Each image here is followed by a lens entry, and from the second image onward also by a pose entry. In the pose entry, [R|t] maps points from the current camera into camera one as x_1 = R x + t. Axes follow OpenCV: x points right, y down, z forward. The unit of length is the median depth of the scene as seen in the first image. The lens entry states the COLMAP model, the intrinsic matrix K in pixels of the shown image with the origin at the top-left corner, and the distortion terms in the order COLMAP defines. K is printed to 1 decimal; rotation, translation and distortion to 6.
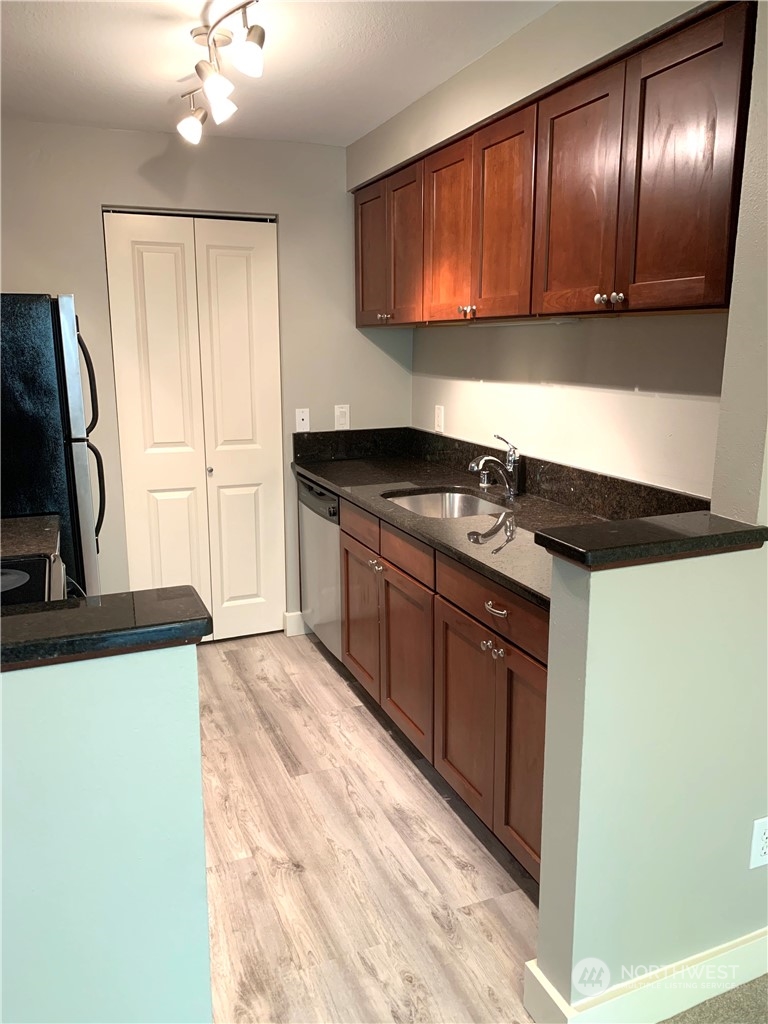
lens RADIAL K [[794.0, 0, 382.3], [0, 794.0, 516.1], [0, 0, 1]] dist [0.016742, -0.005367]
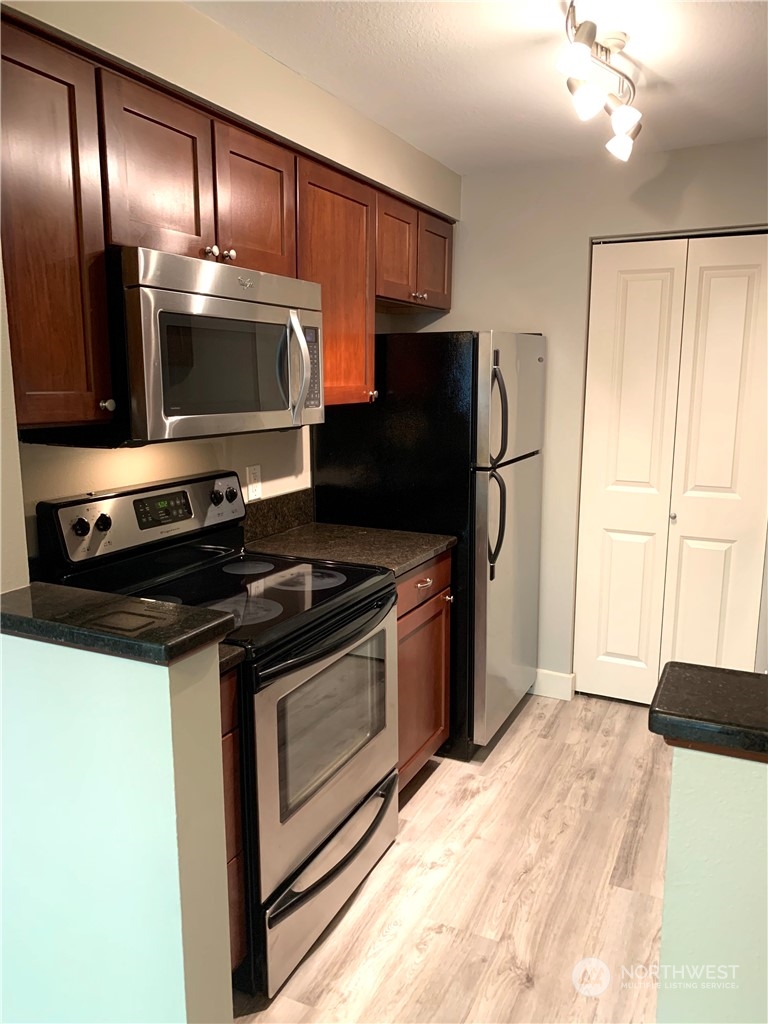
lens RADIAL K [[794.0, 0, 384.7], [0, 794.0, 510.3], [0, 0, 1]] dist [0.016742, -0.005367]
pose [[0.666961, 0.130227, -0.733624, 0.297496], [-0.162767, 0.986292, 0.027102, -0.048765], [0.727097, 0.101334, 0.679015, 0.208925]]
